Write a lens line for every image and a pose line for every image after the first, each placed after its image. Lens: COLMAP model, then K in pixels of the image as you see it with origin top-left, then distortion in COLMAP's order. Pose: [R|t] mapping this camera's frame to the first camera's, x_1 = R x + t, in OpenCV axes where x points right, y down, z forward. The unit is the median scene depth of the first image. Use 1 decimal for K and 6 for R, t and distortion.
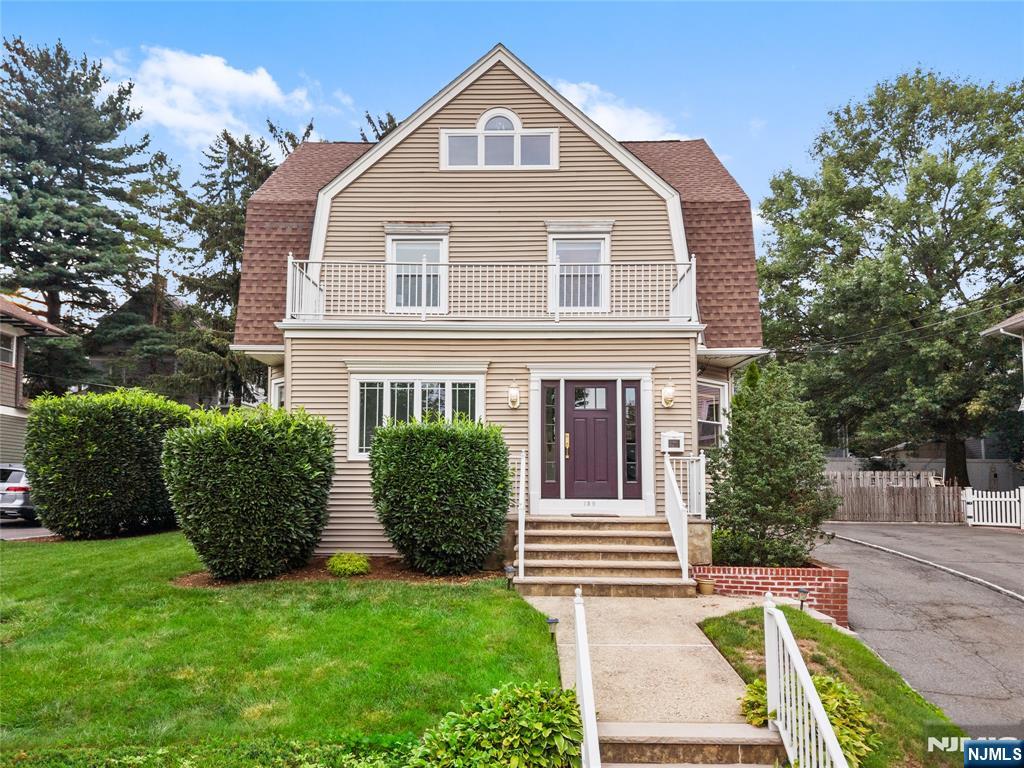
lens RADIAL K [[701.7, 0, 555.7], [0, 701.7, 417.1], [0, 0, 1]] dist [0.035512, -0.020250]
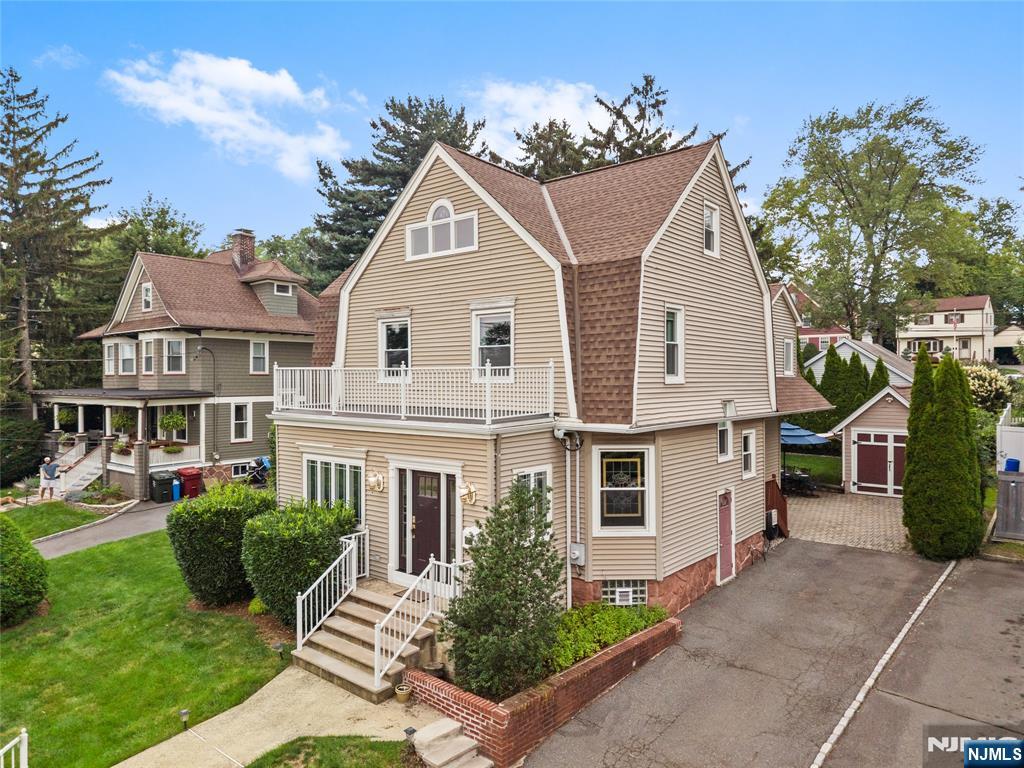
lens RADIAL K [[701.7, 0, 517.3], [0, 701.7, 384.5], [0, 0, 1]] dist [0.035512, -0.020250]
pose [[0.771684, 0.001576, -0.636004, 0.748075], [0.064635, 0.994625, 0.080888, -0.230977], [0.632713, -0.103528, 0.767435, 0.186961]]
